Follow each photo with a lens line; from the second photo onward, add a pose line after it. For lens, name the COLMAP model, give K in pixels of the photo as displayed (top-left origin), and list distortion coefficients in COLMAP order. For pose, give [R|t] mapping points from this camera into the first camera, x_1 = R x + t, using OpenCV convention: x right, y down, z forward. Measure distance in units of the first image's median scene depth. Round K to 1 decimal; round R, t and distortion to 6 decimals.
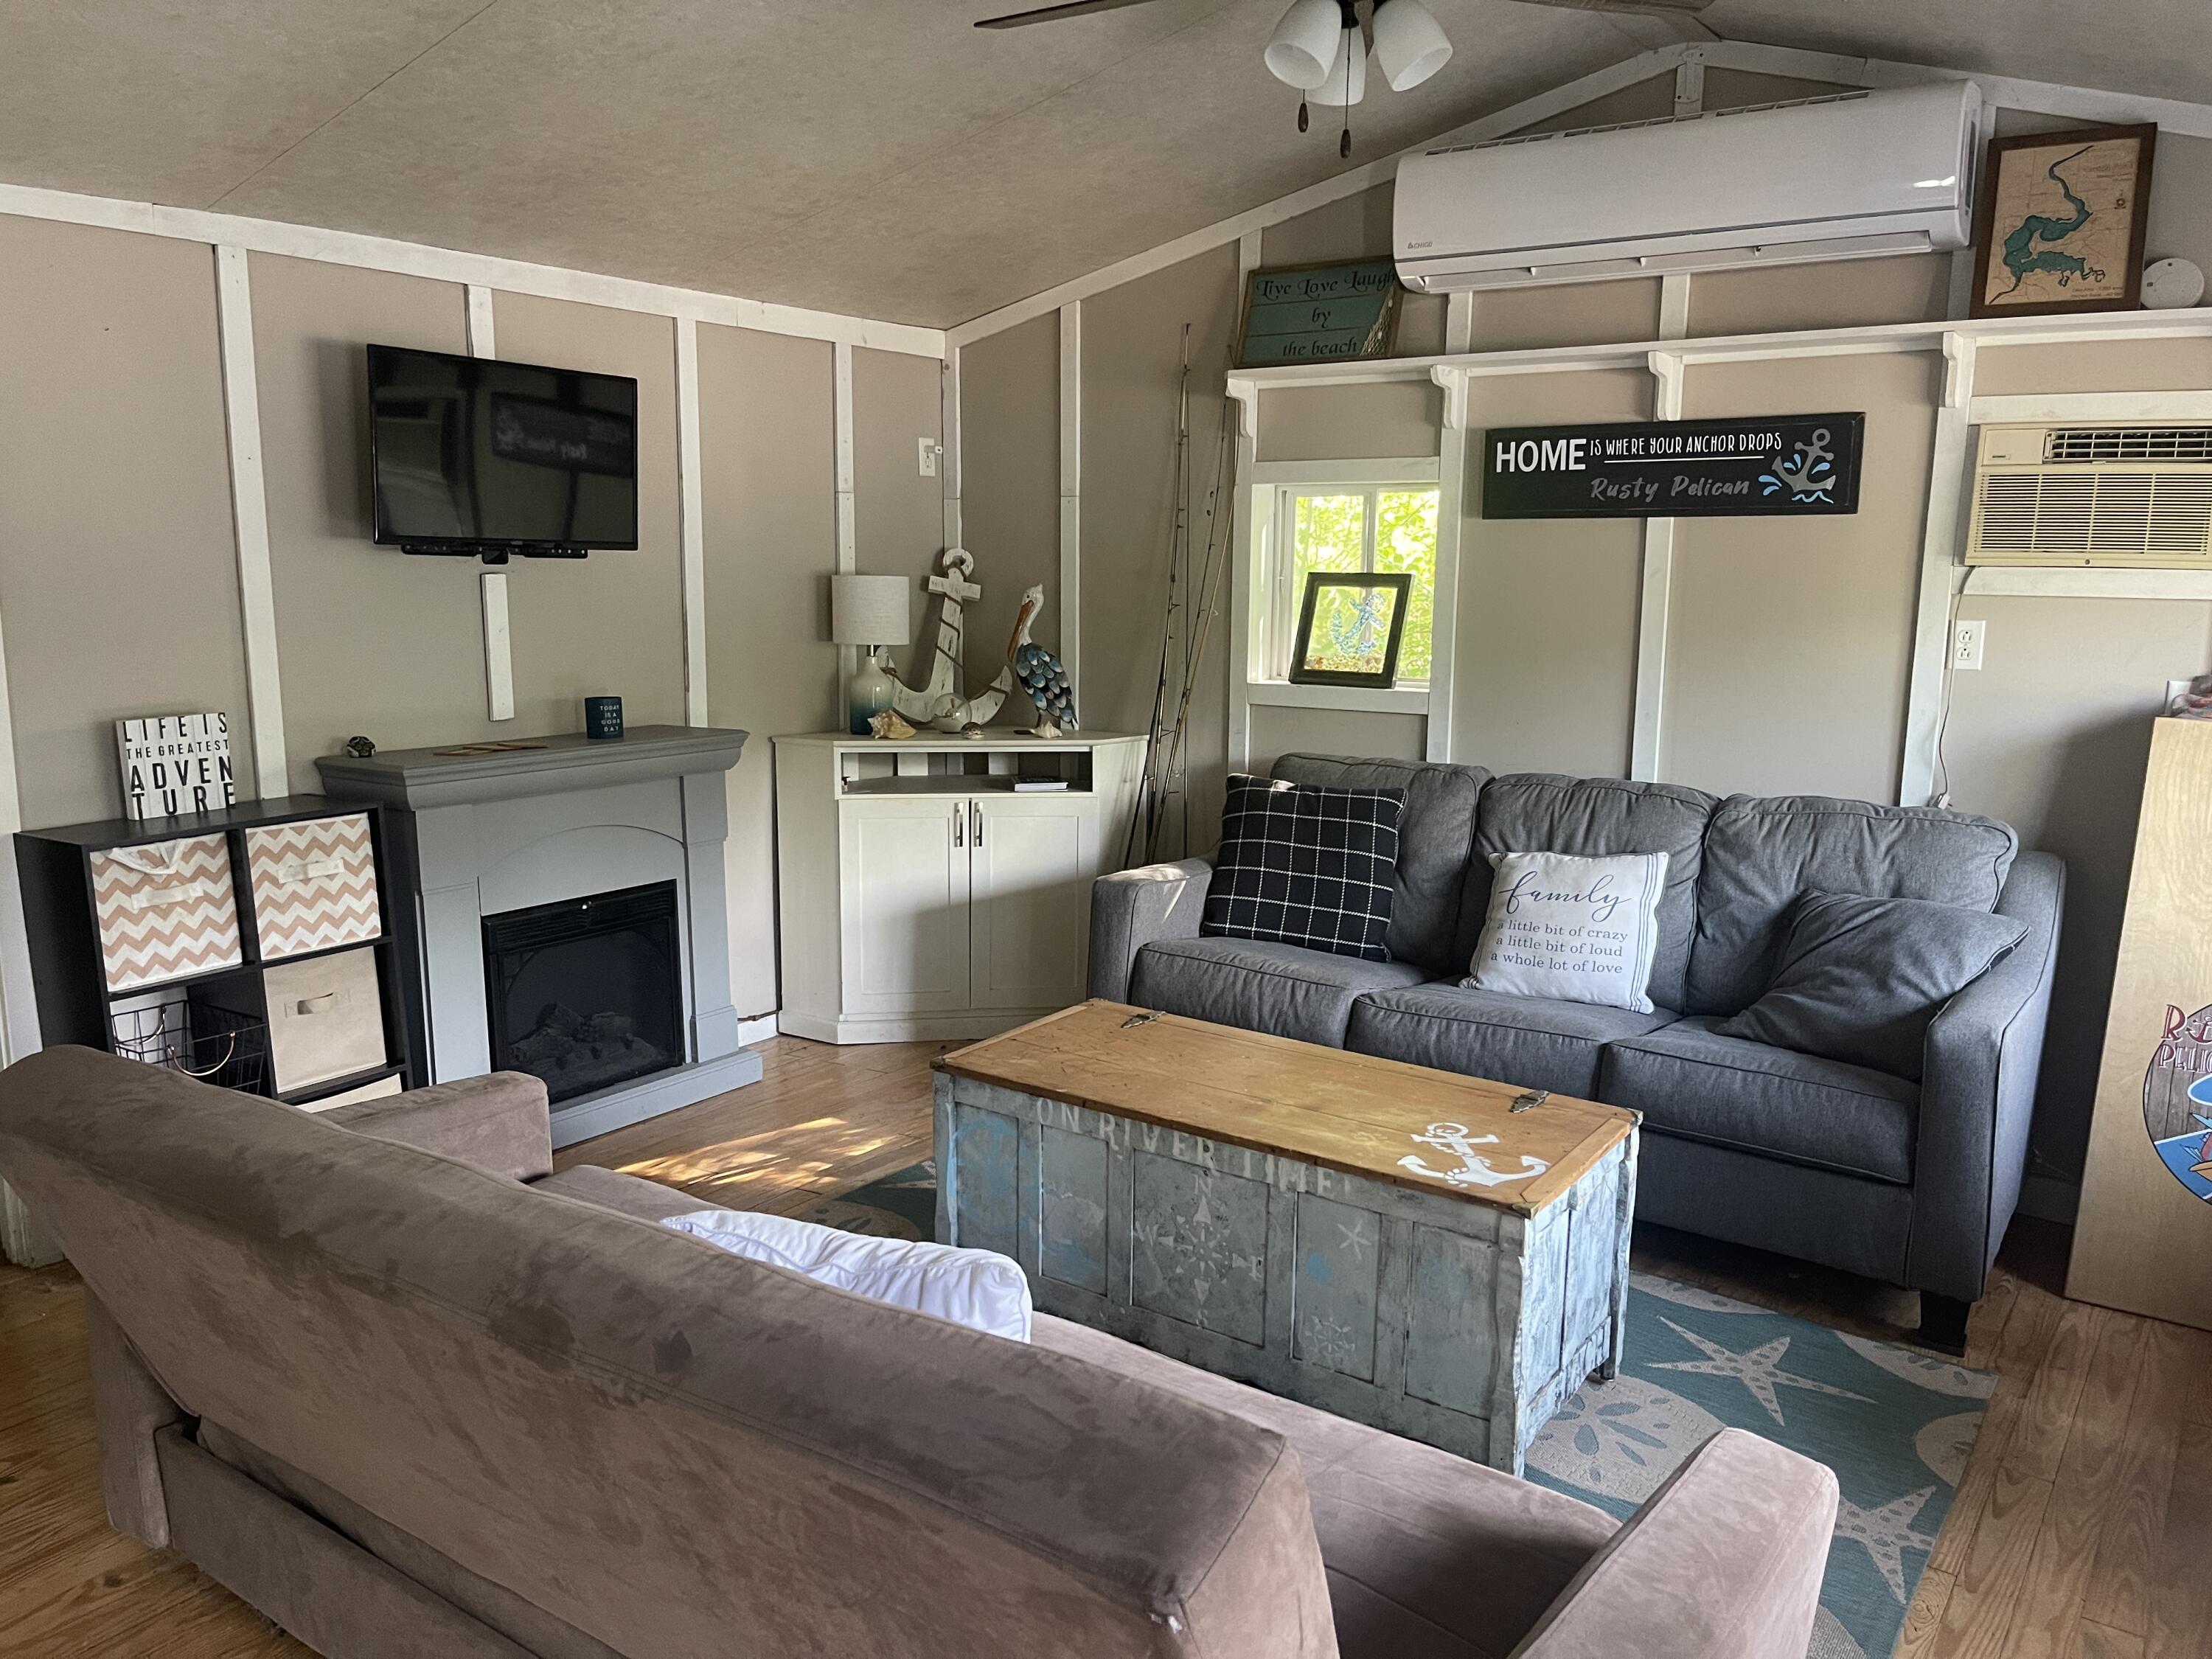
lens RADIAL K [[1680.2, 0, 1107.6], [0, 1680.2, 835.0], [0, 0, 1]] dist [0.047585, -0.001717]
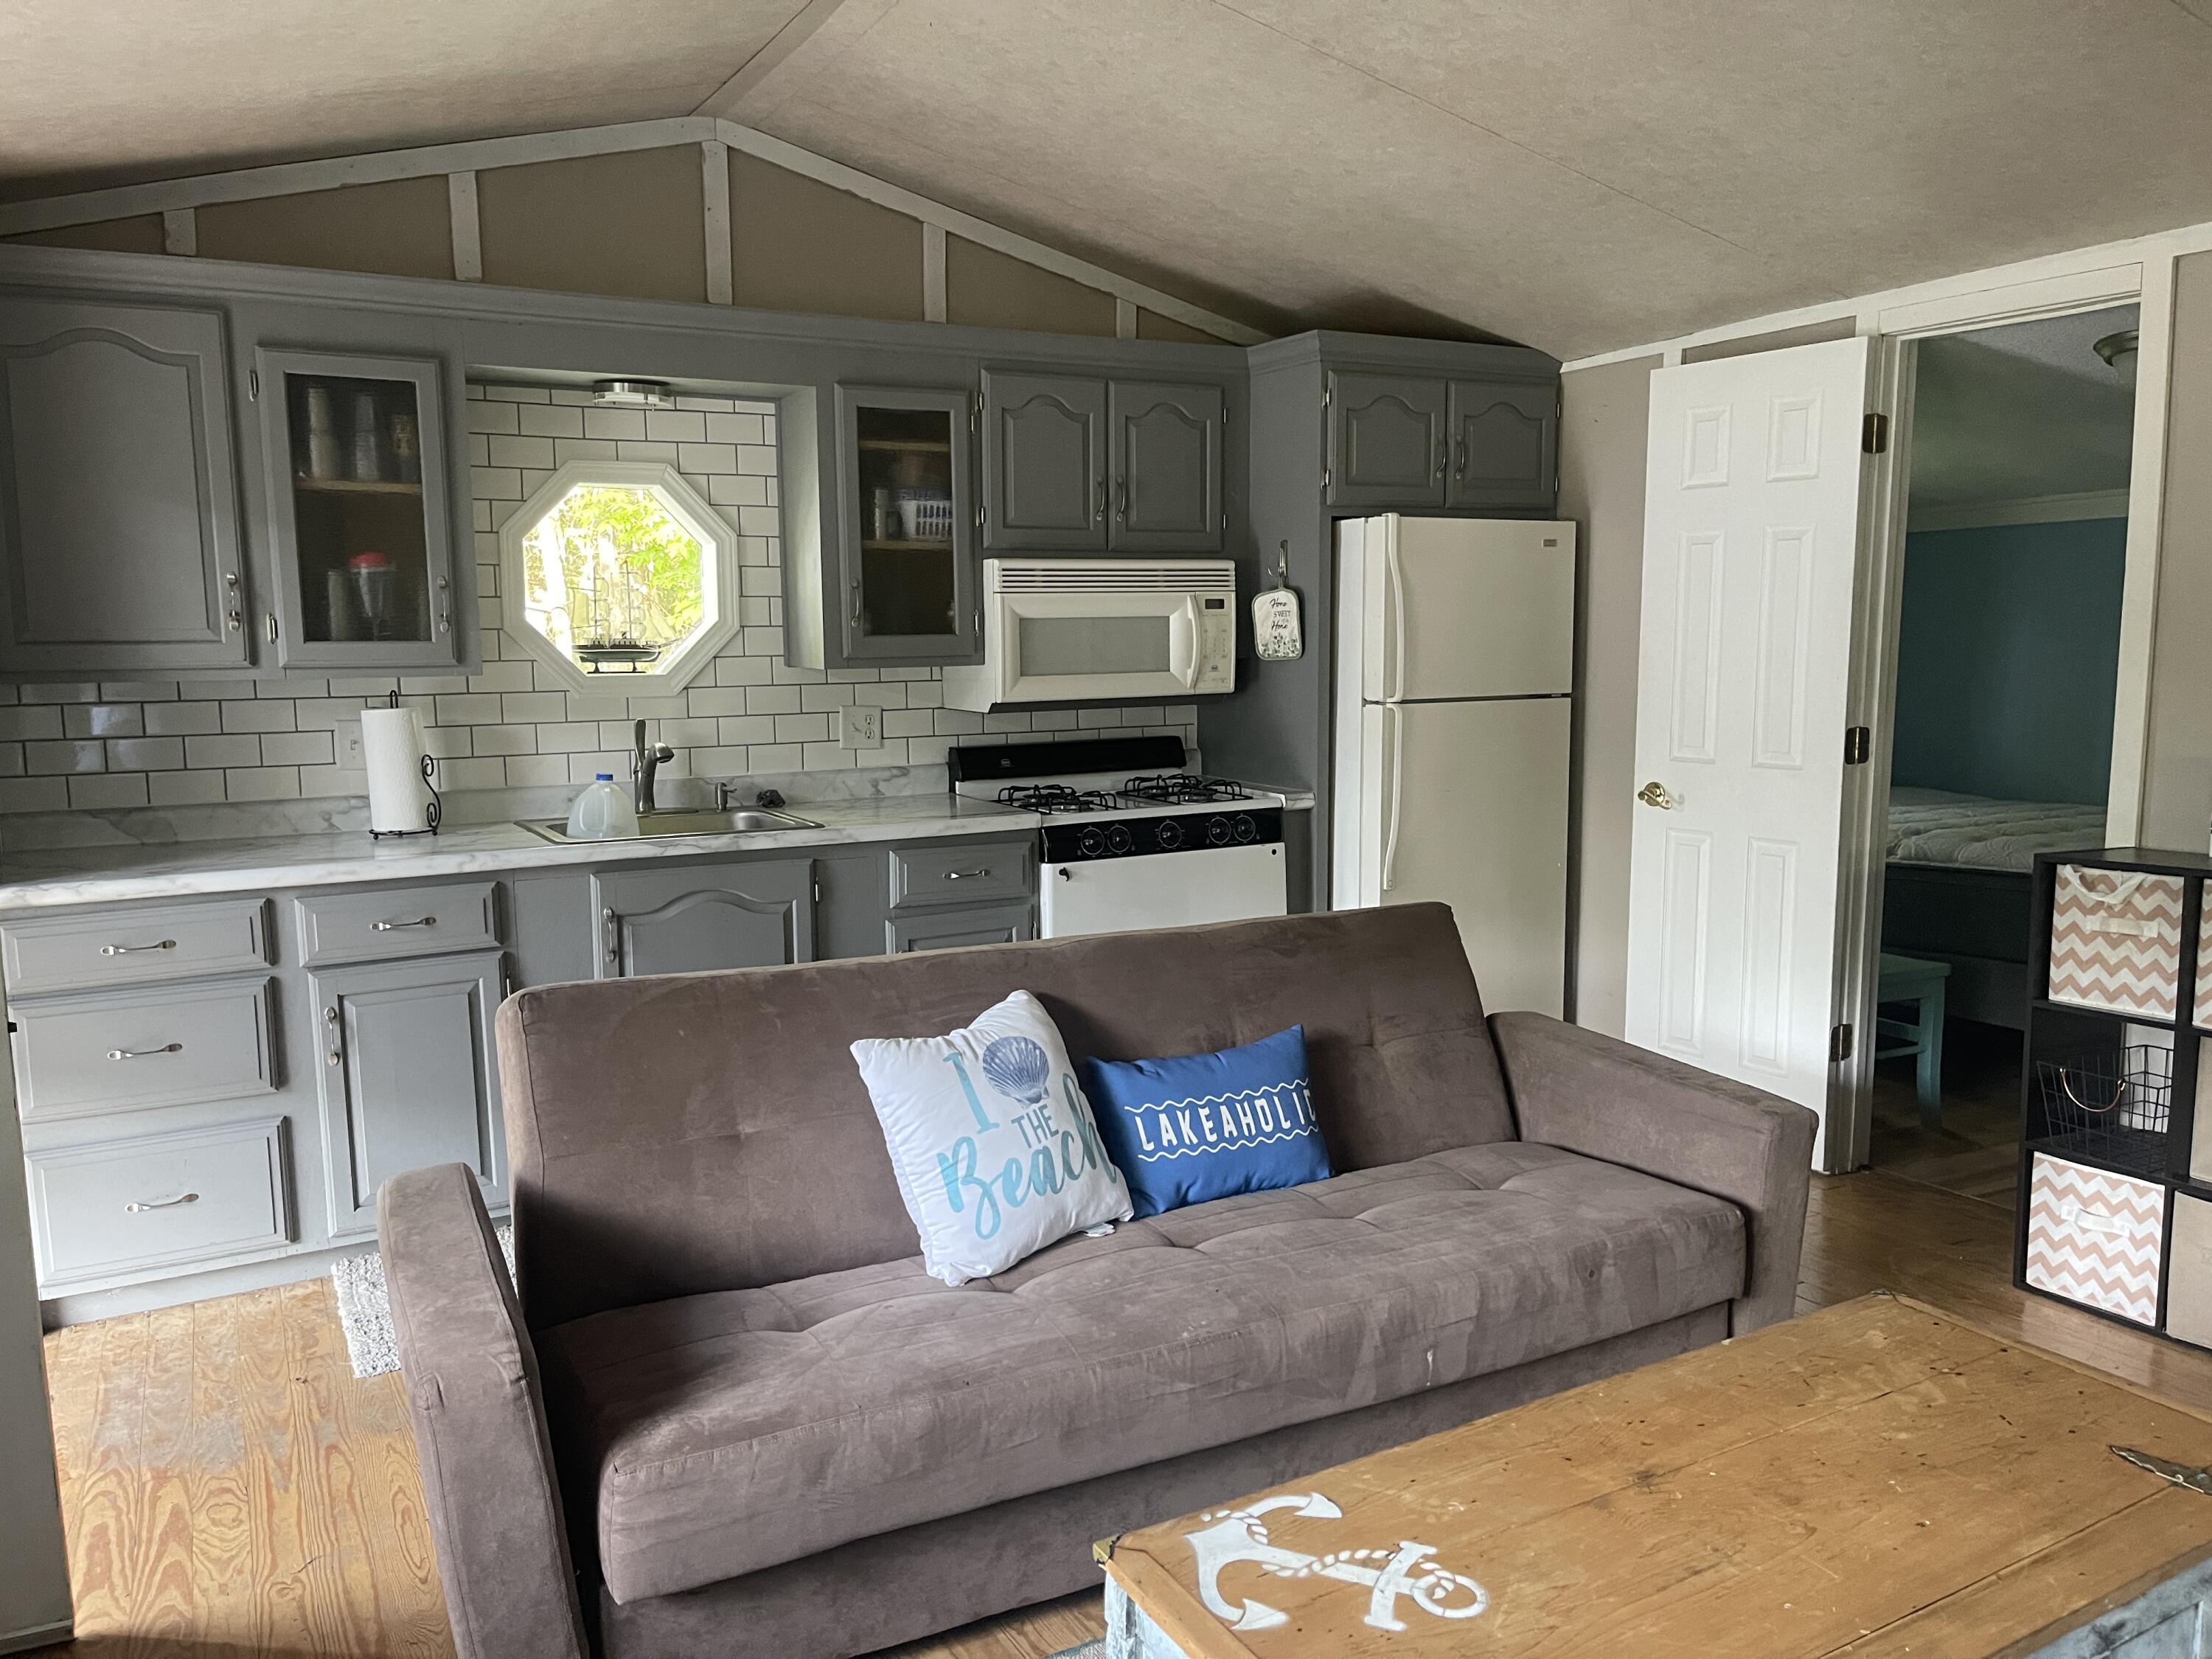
lens RADIAL K [[1680.2, 0, 1110.6], [0, 1680.2, 831.1], [0, 0, 1]] dist [0.047585, -0.001717]
pose [[-0.431811, 0.112982, -0.894860, 0.579885], [-0.145332, 0.970445, 0.192655, -0.124019], [0.890178, 0.213242, -0.402629, 0.877015]]
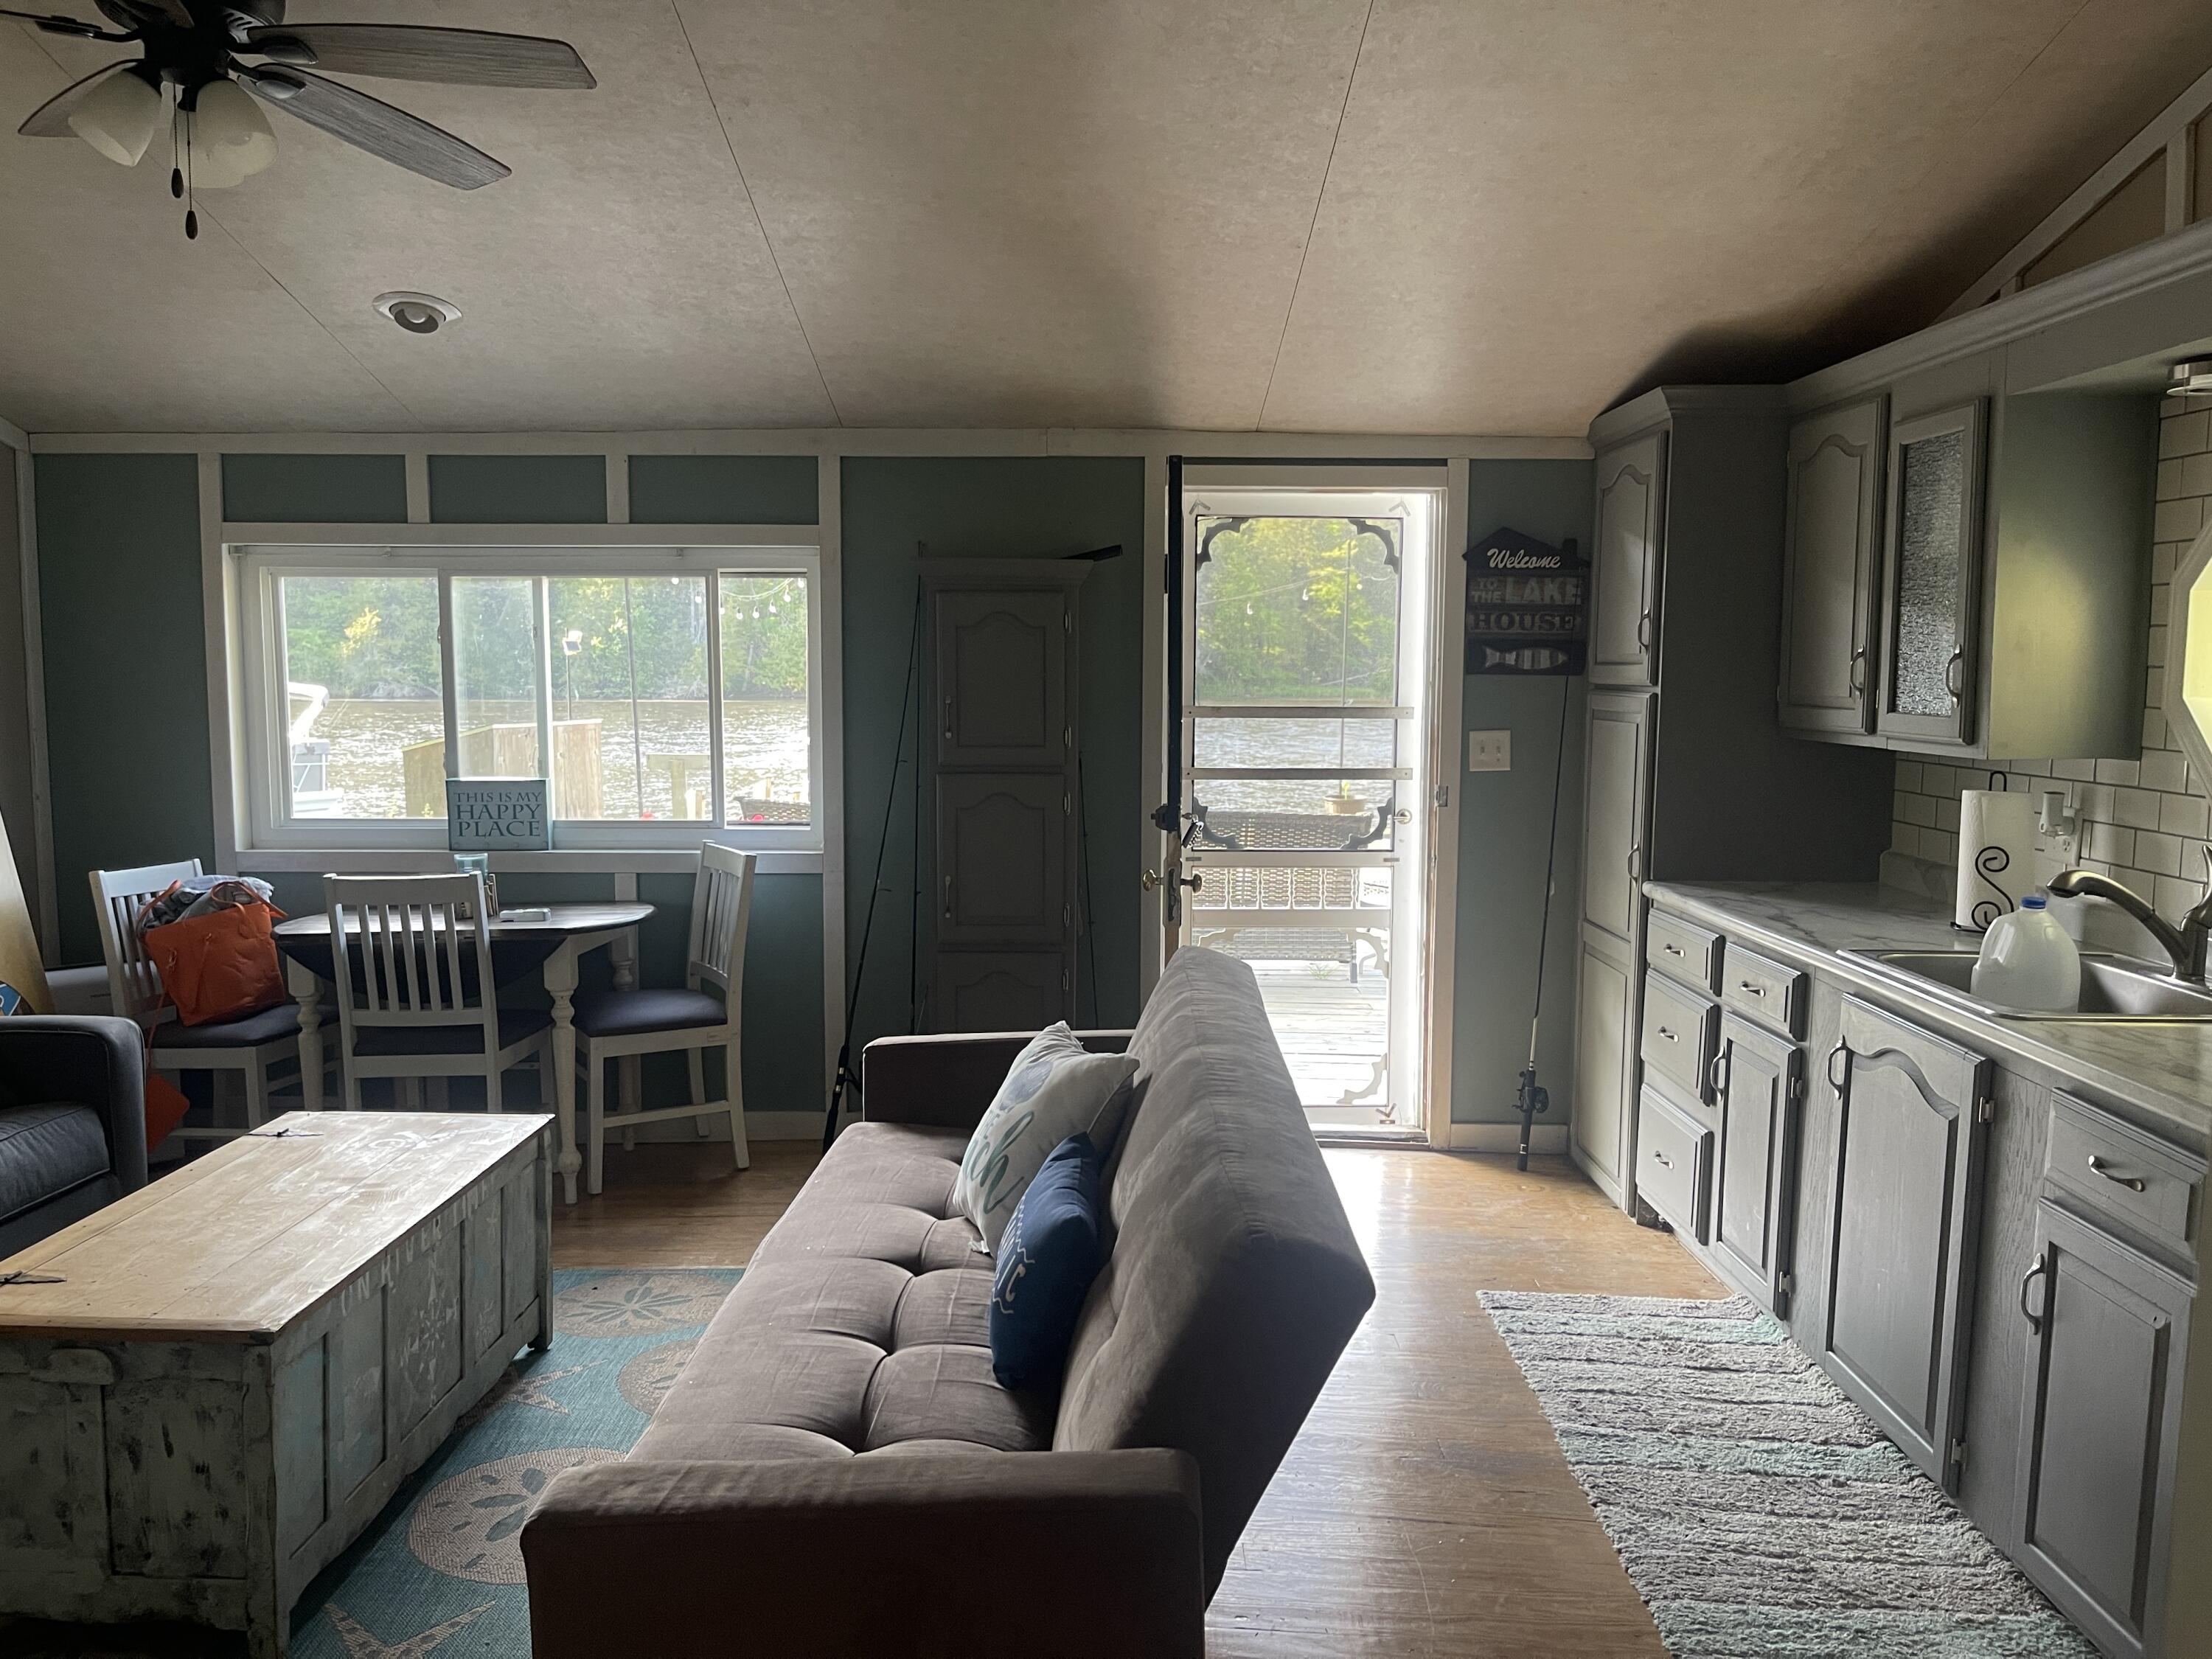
lens RADIAL K [[1680.2, 0, 1111.2], [0, 1680.2, 836.7], [0, 0, 1]] dist [0.047585, -0.001717]
pose [[-0.562169, -0.098222, 0.821169, -0.797133], [0.120746, 0.972535, 0.198989, -0.155440], [-0.818160, 0.211019, -0.534869, 0.956073]]
